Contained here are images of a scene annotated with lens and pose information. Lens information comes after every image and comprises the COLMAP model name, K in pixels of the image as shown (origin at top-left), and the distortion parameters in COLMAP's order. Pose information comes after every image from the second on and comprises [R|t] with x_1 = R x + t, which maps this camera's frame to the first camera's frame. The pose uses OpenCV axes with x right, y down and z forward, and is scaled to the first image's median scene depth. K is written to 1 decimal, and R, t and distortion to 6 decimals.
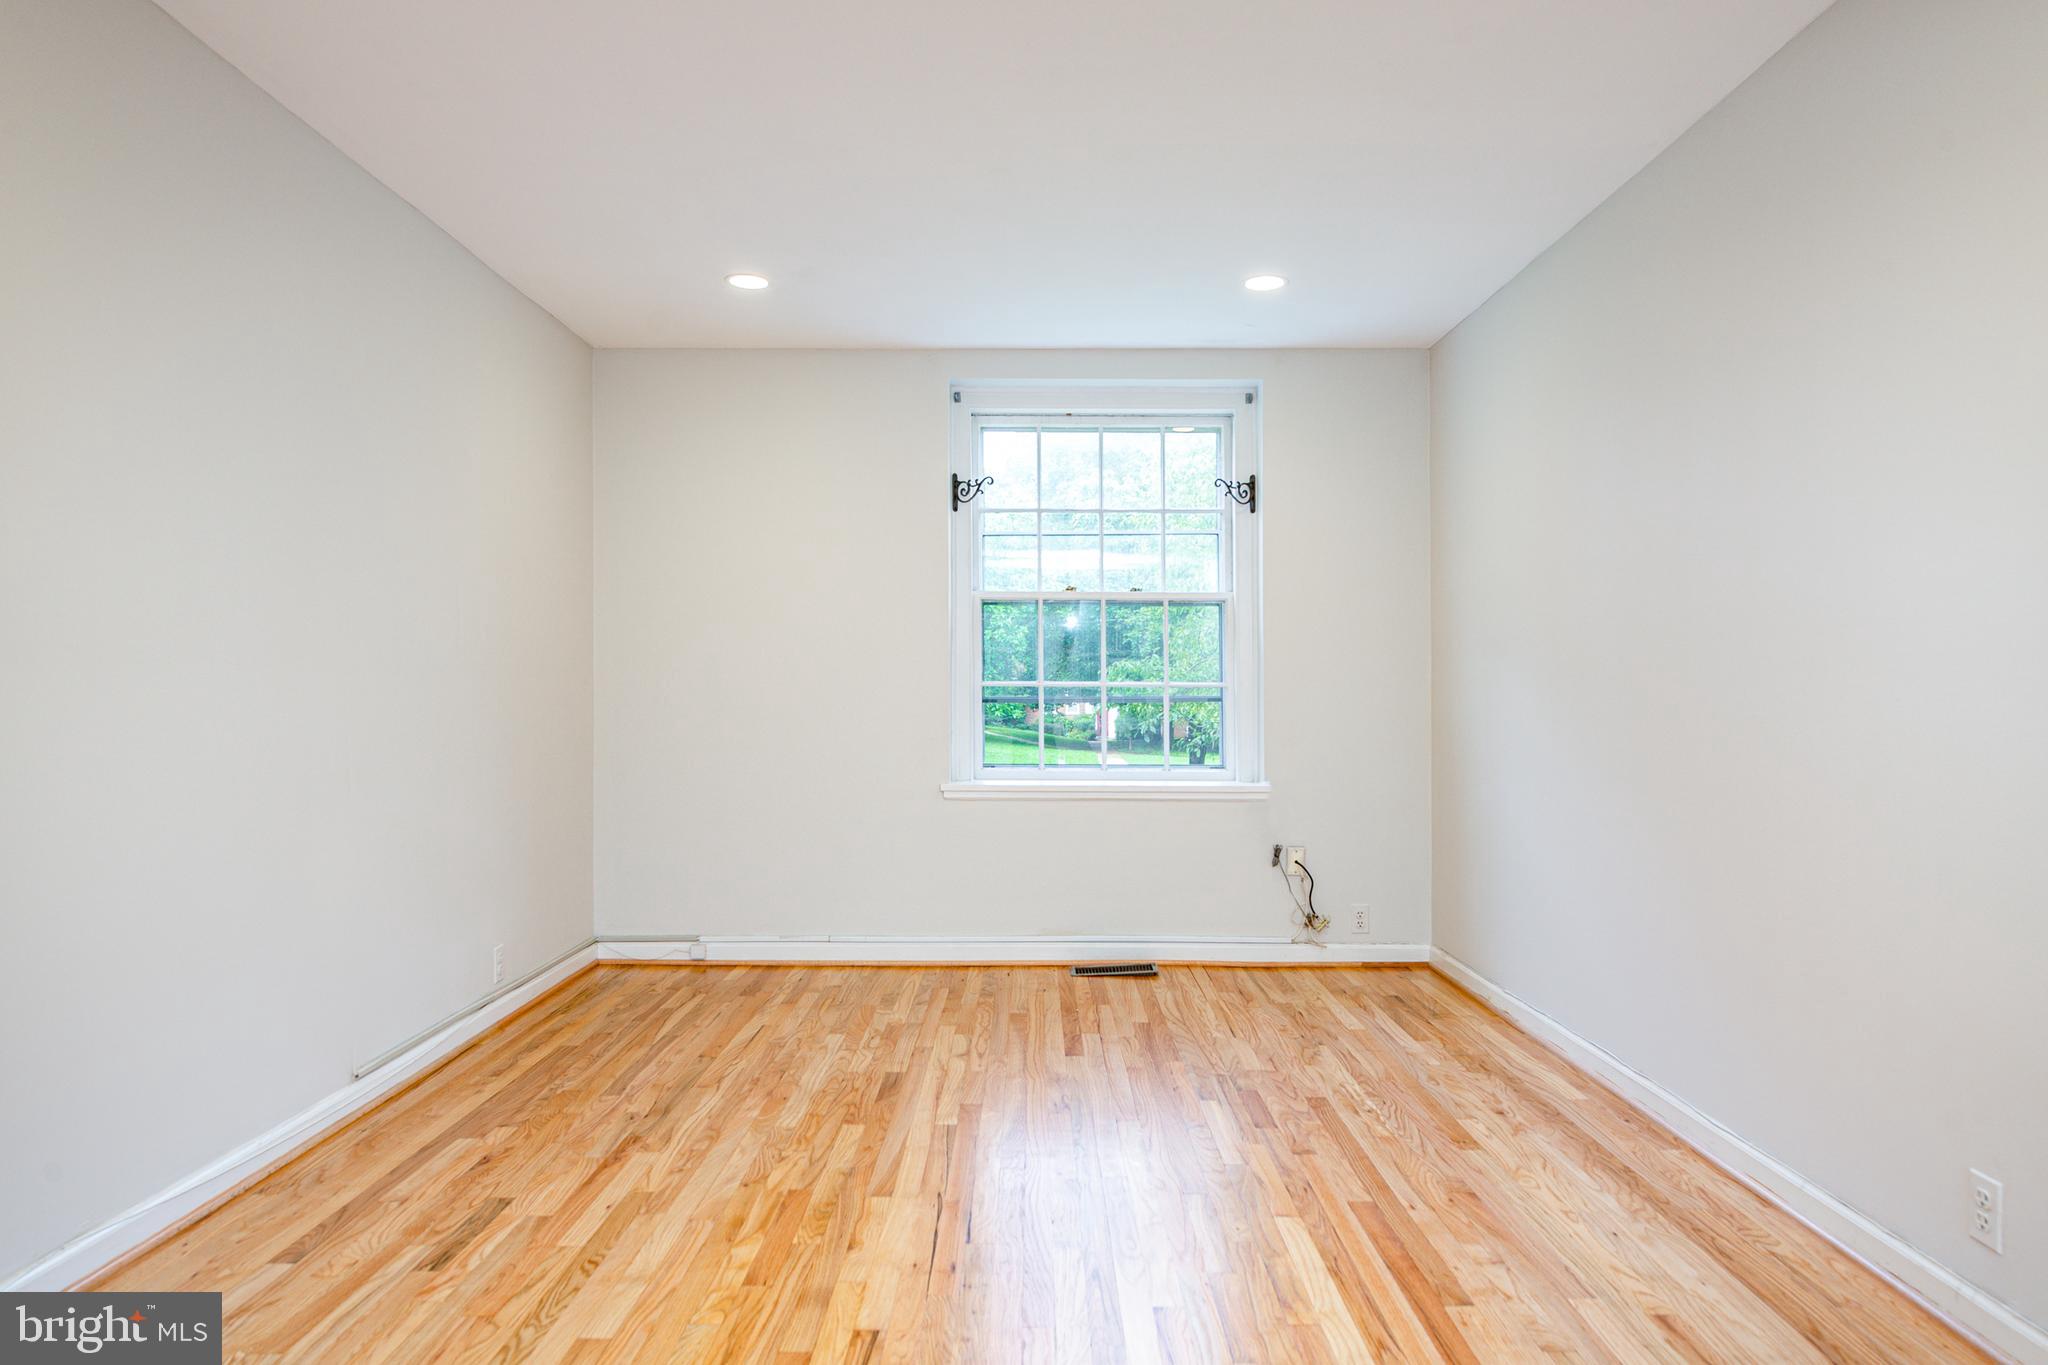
lens RADIAL K [[1218.3, 0, 1021.1], [0, 1218.3, 667.4], [0, 0, 1]] dist [-0.000961, 0.001254]
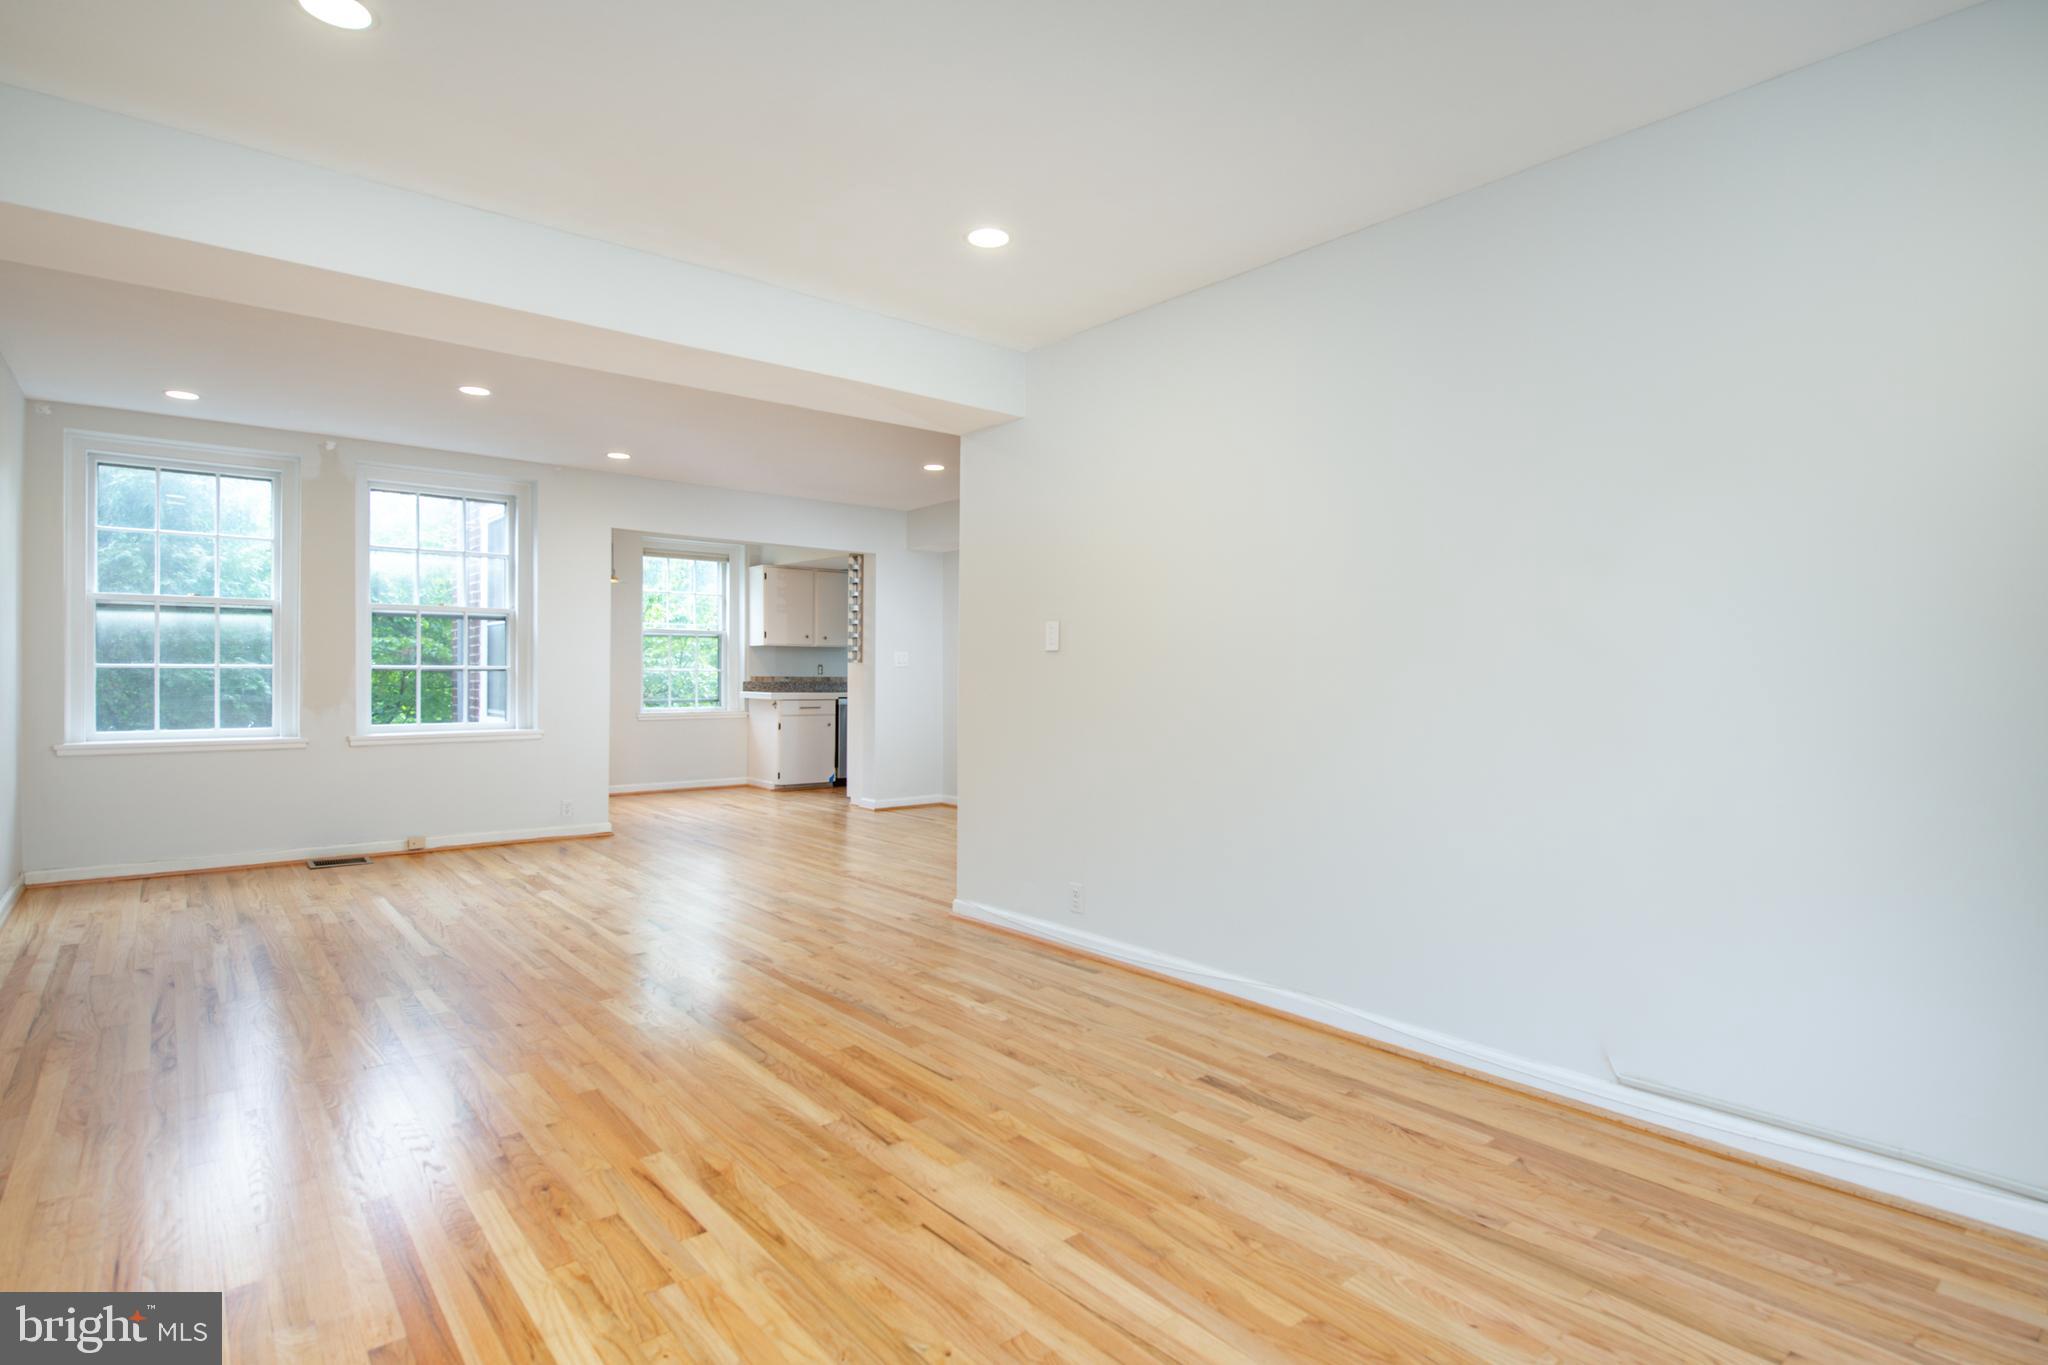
lens RADIAL K [[1052.8, 0, 1024.0], [0, 1052.8, 682.5], [0, 0, 1]] dist [-0.002503, -0.002021]
pose [[-0.764758, -0.002017, -0.644314, 0.324826], [0.006990, 0.999910, -0.011427, 0.026594], [0.644280, -0.013243, -0.764675, 1.238061]]
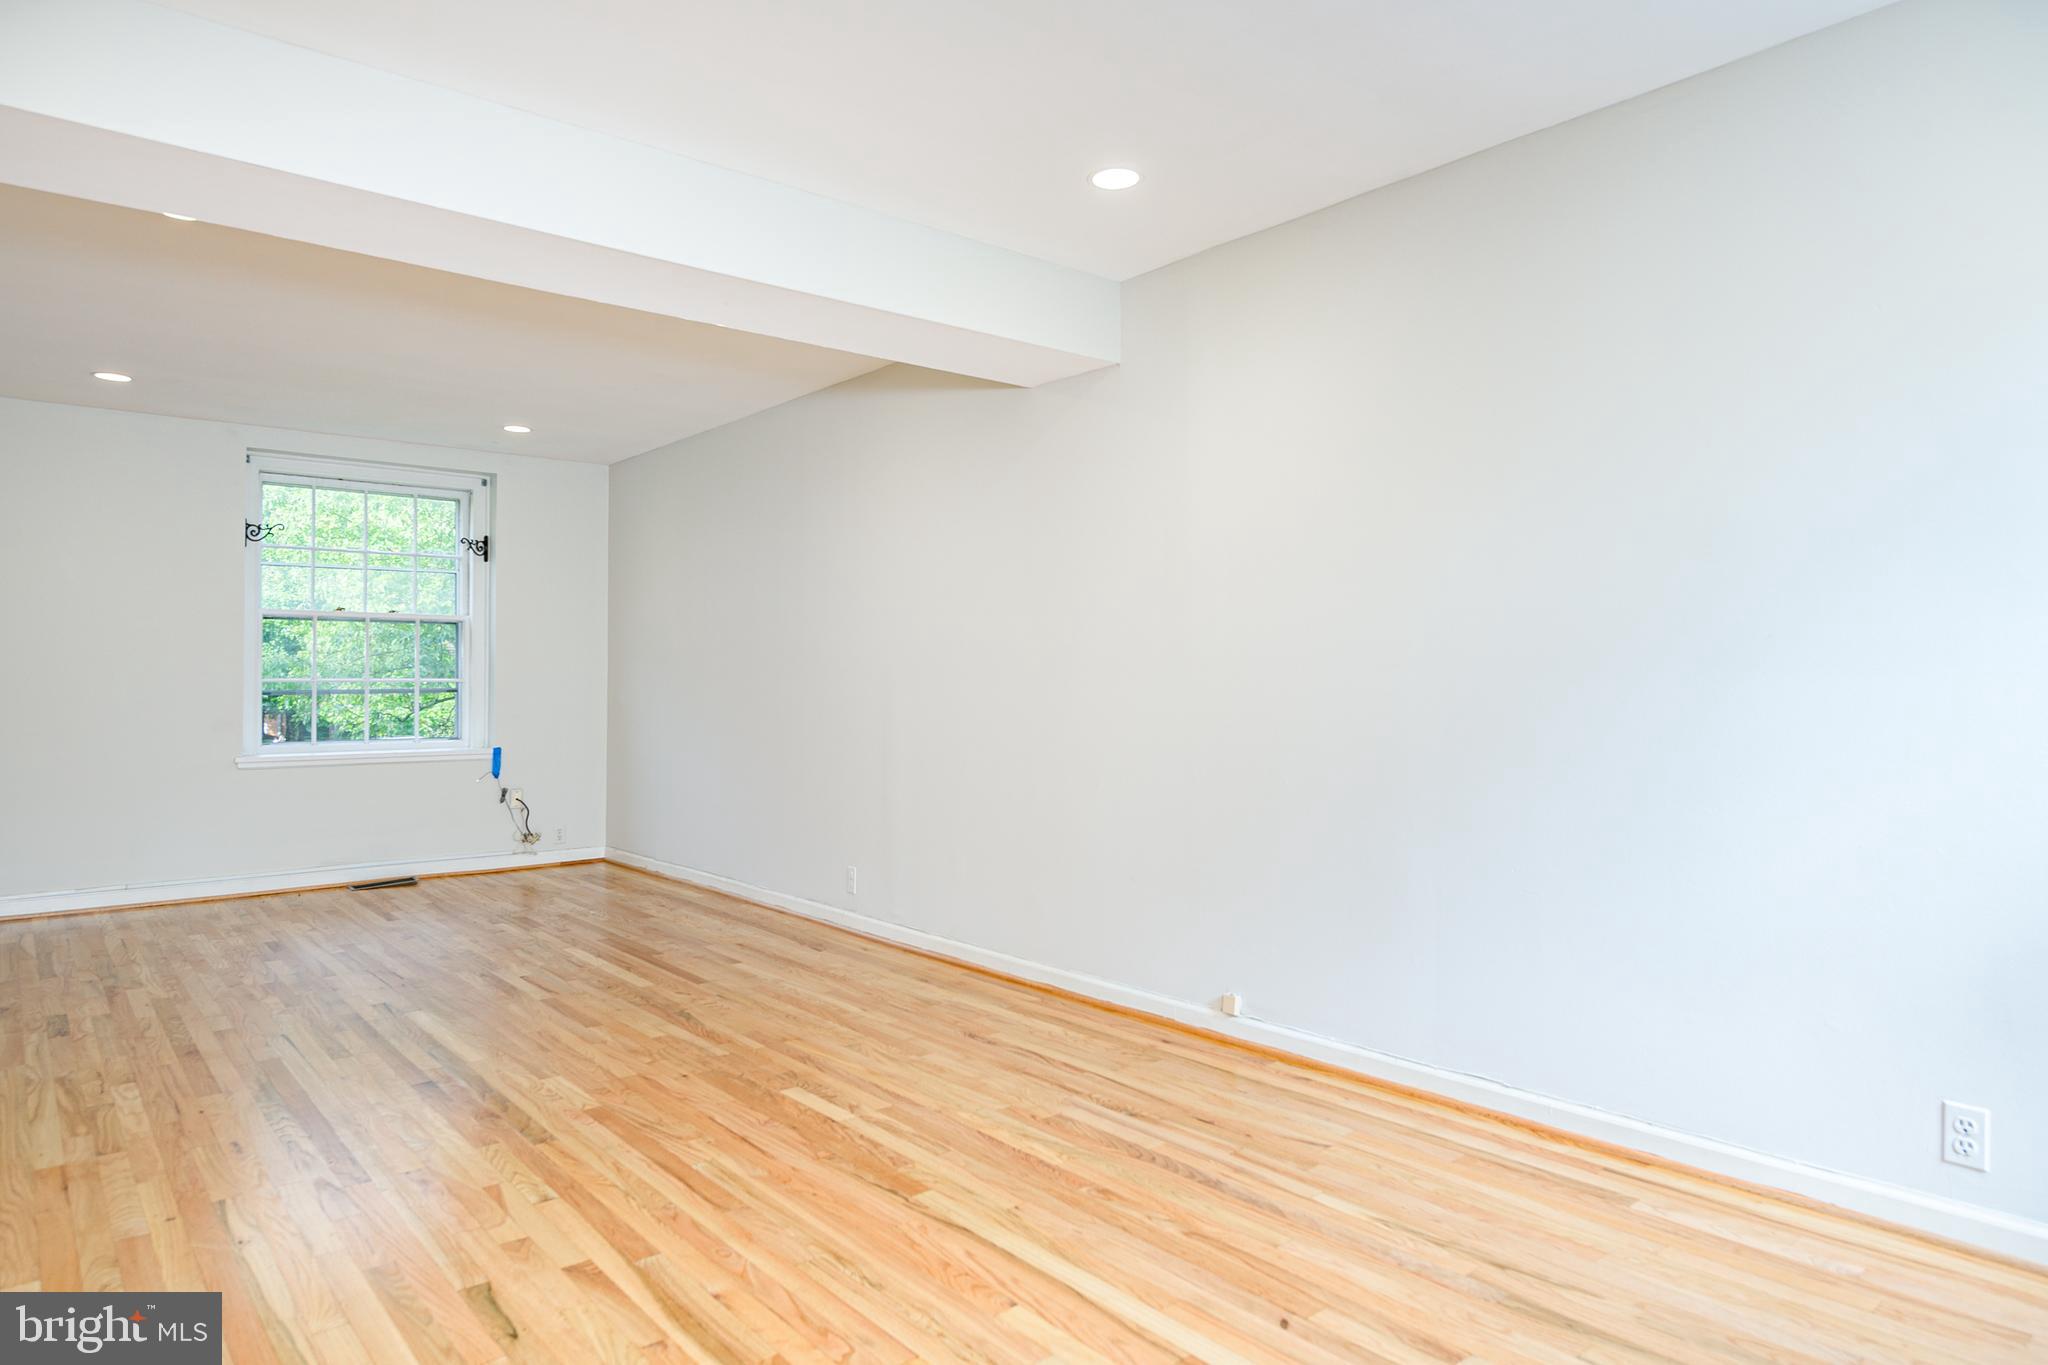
lens RADIAL K [[1218.3, 0, 1021.1], [0, 1218.3, 667.4], [0, 0, 1]] dist [-0.000961, 0.001254]
pose [[0.758509, 0.002608, 0.651658, -0.388454], [-0.006881, 0.999968, 0.004008, -0.015879], [-0.651627, -0.007524, 0.758502, -0.741101]]
